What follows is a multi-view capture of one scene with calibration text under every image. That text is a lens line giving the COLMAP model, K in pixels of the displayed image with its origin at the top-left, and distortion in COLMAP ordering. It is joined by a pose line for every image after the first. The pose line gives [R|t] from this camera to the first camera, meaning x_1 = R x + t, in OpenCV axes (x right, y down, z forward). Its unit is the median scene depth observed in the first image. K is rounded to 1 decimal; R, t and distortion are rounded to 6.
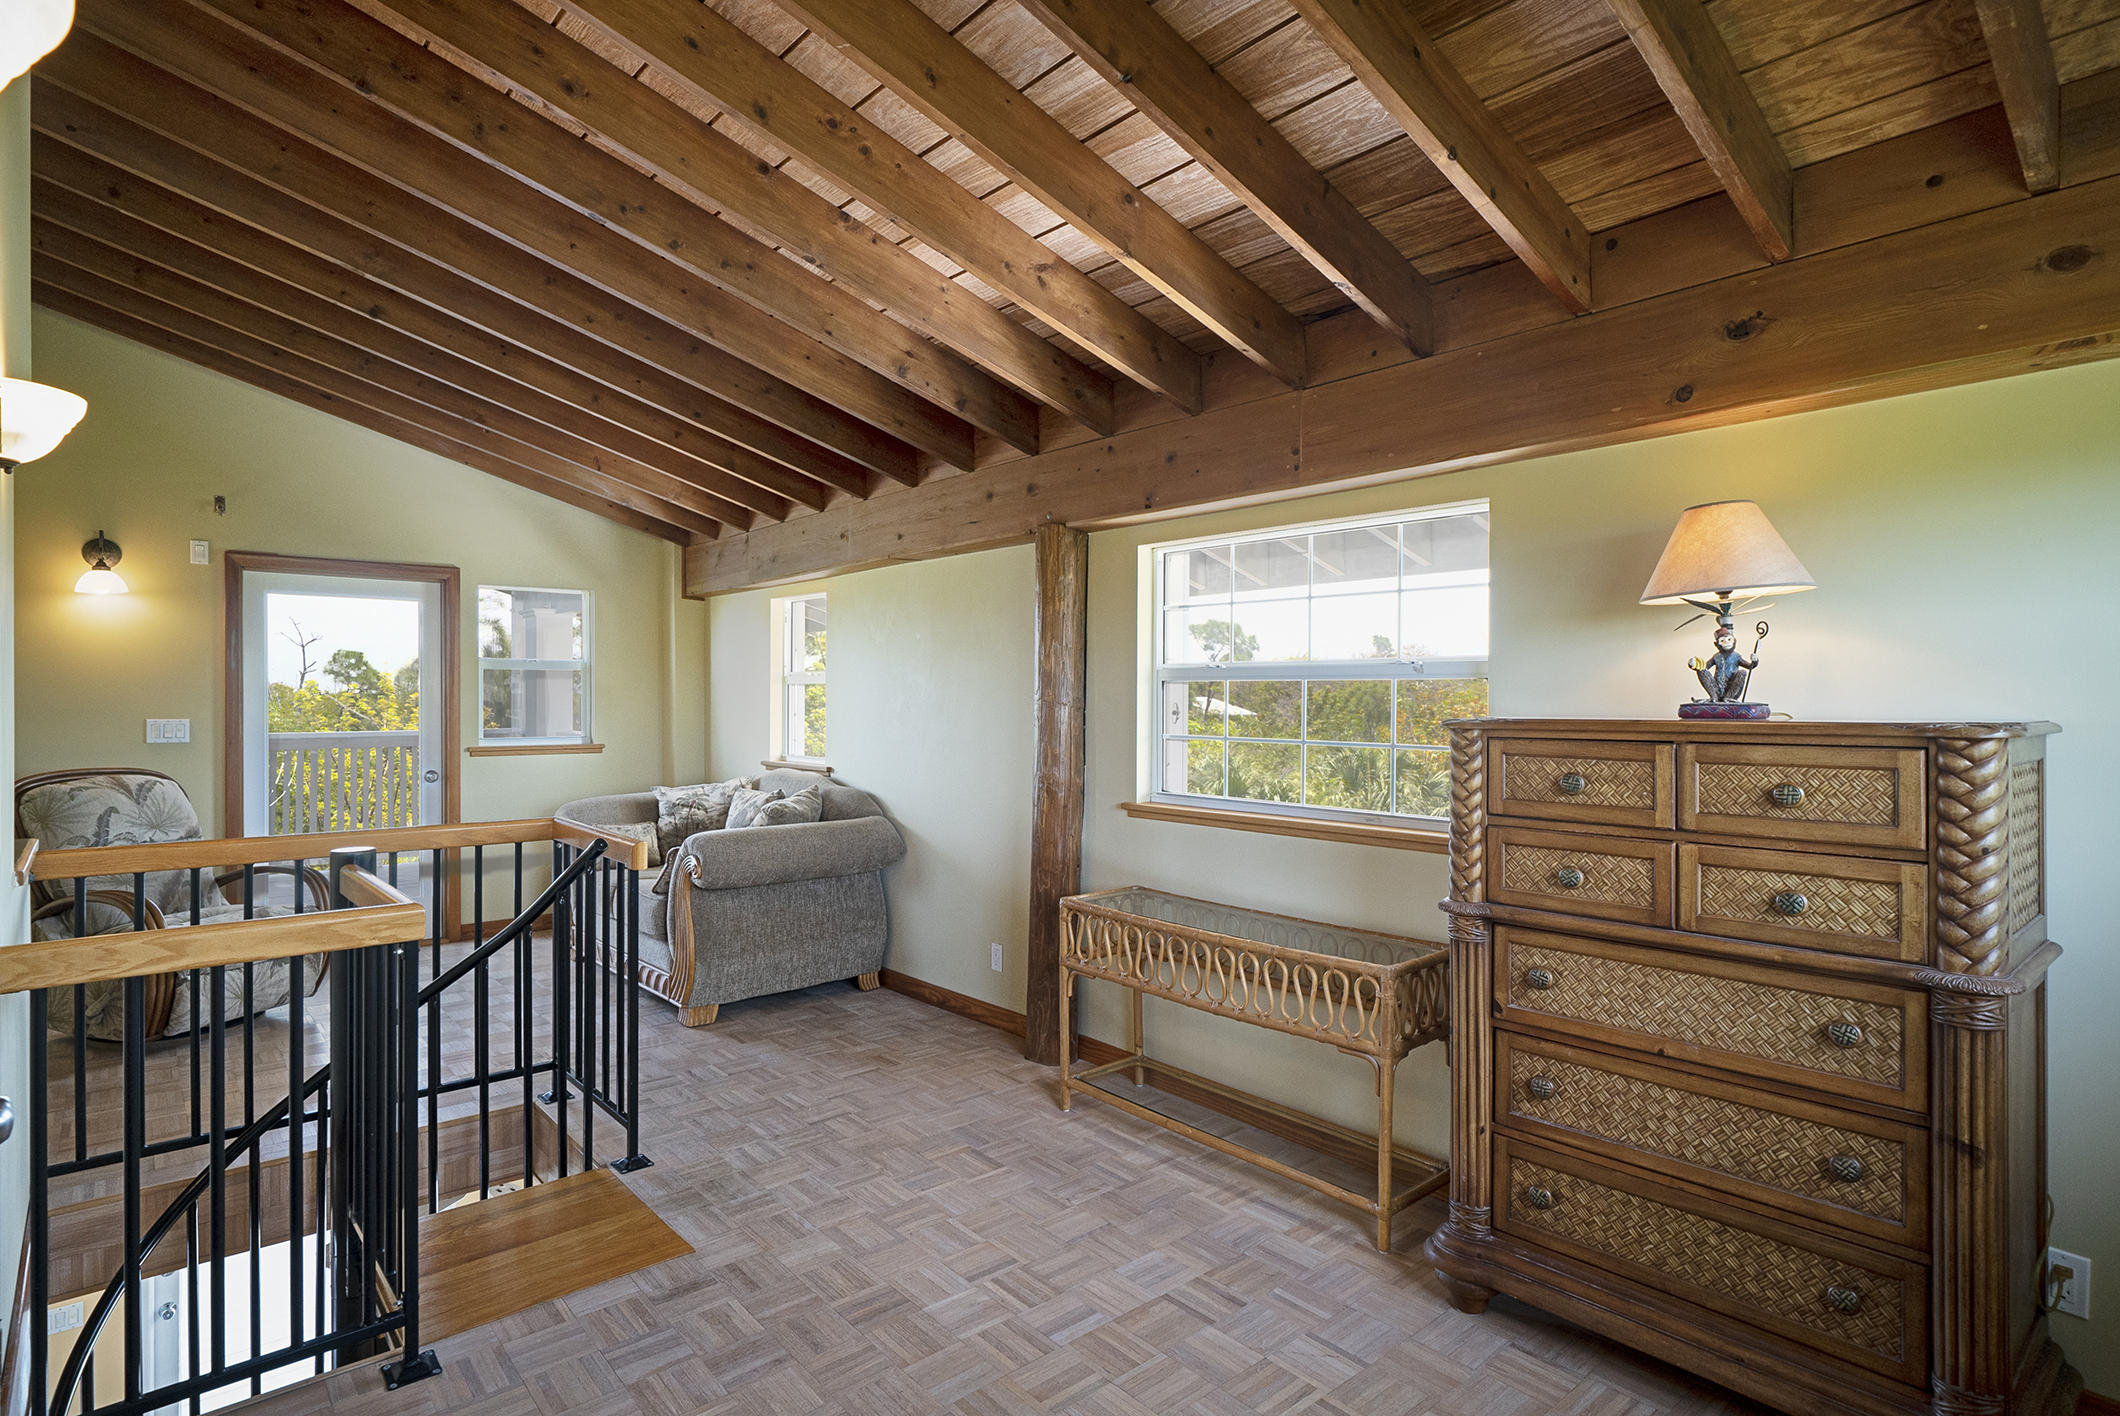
lens RADIAL K [[1054.7, 0, 1055.9], [0, 1054.7, 711.3], [0, 0, 1]] dist [-0.003227, -0.000231]
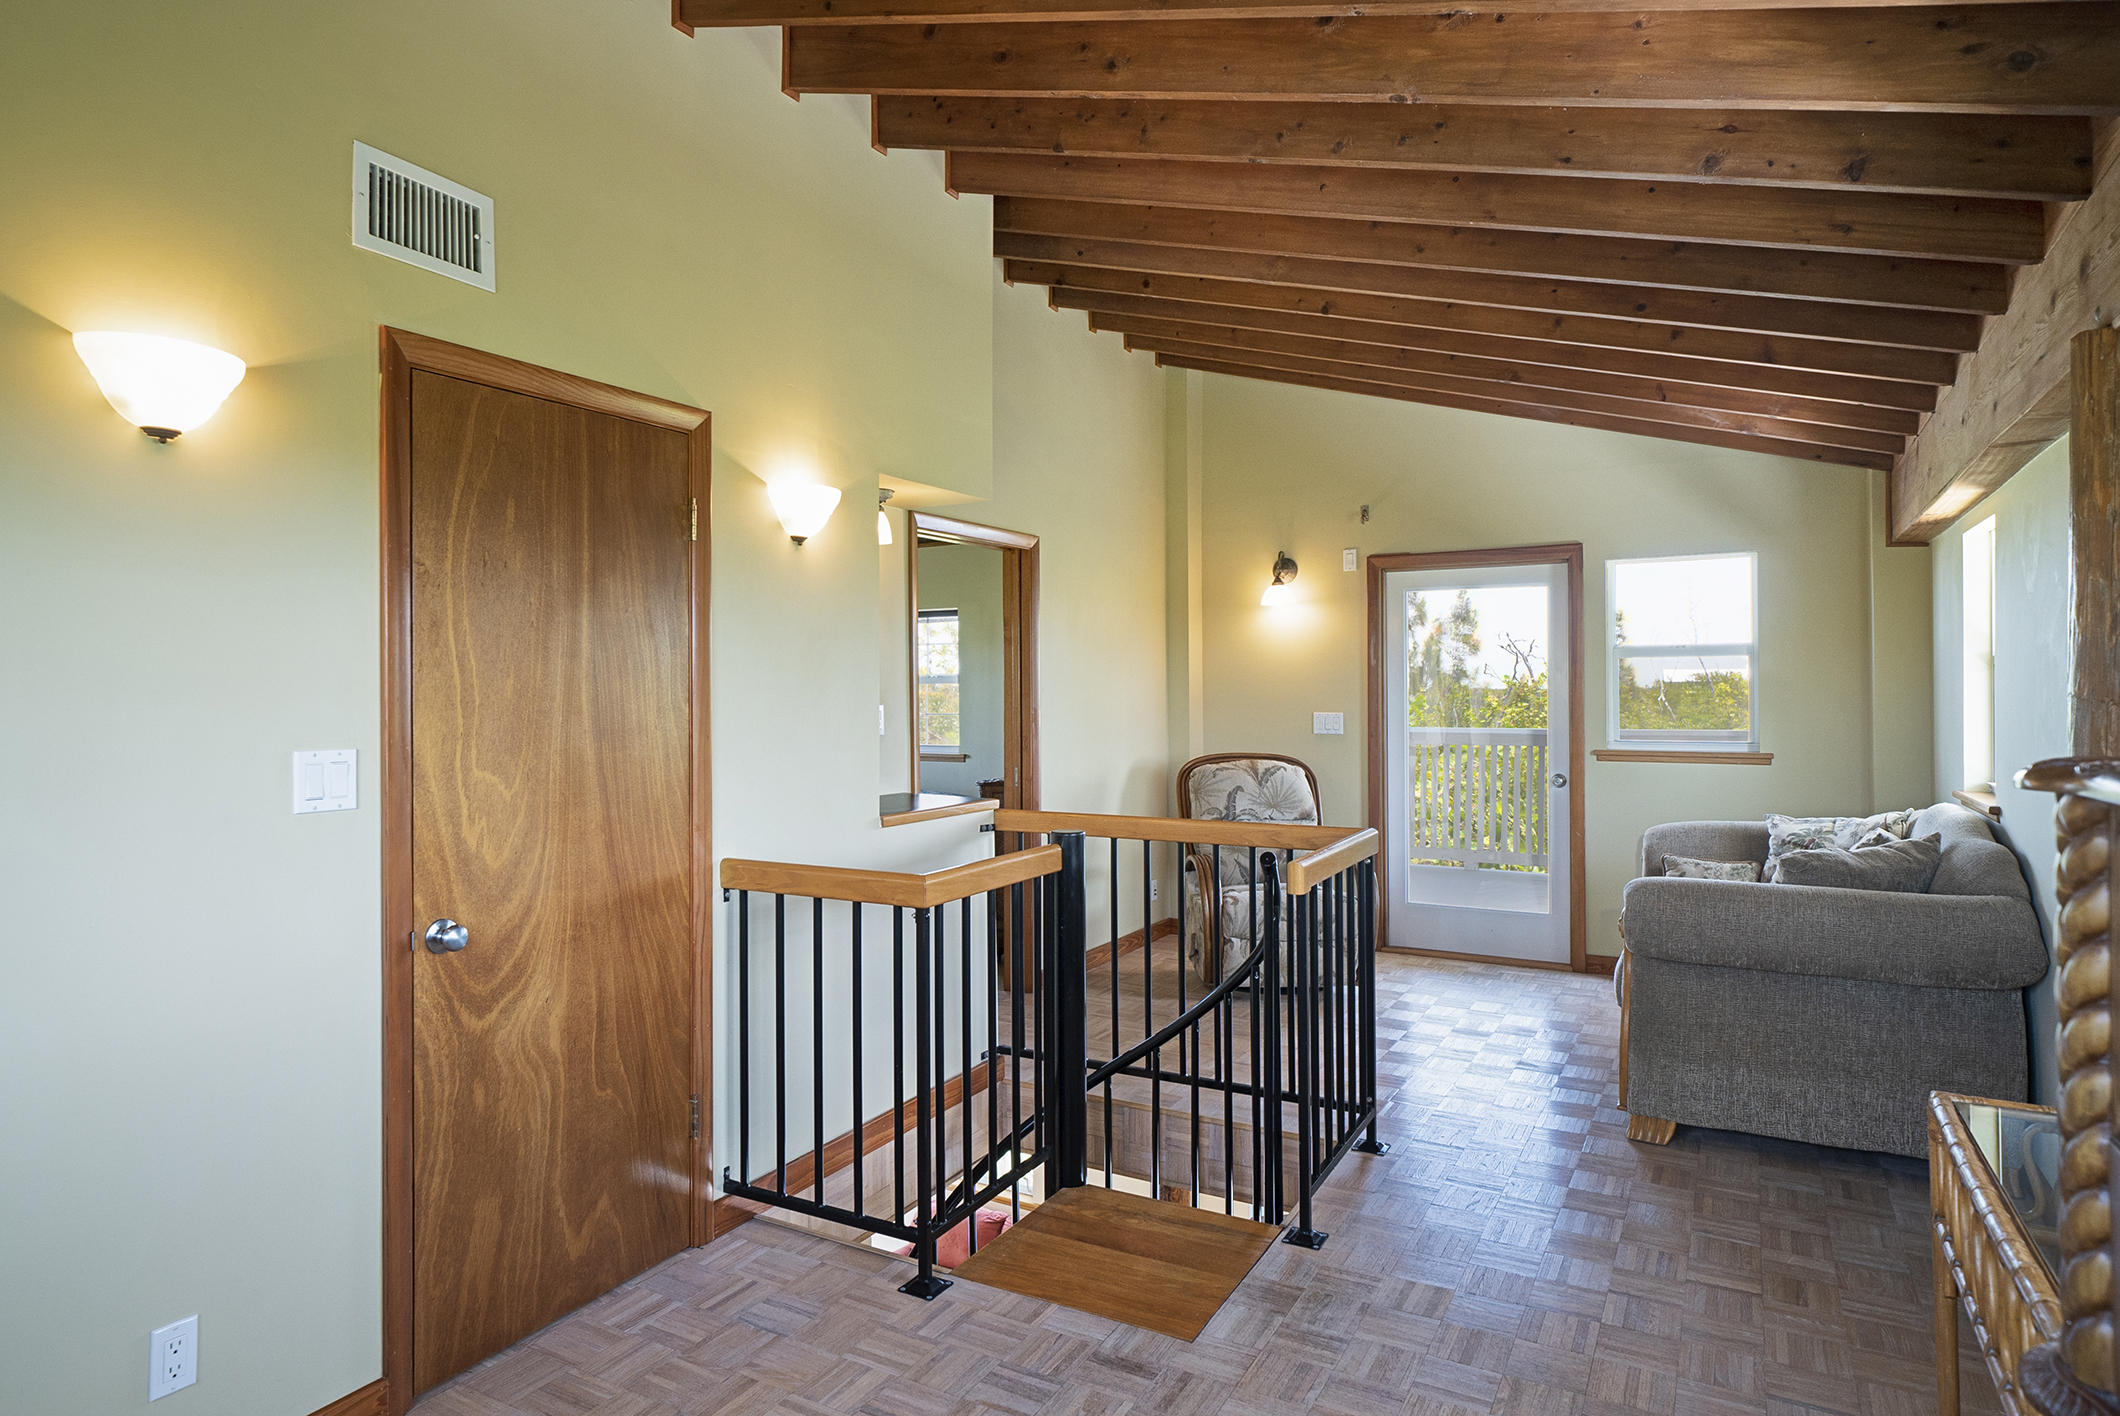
lens RADIAL K [[1237.7, 0, 1054.8], [0, 1237.7, 685.8], [0, 0, 1]] dist [0.001460, -0.001273]
pose [[0.329903, -0.008721, -0.943975, 0.340402], [-0.007790, 0.999898, -0.011960, -0.003559], [0.943983, 0.011299, 0.329801, 0.332700]]
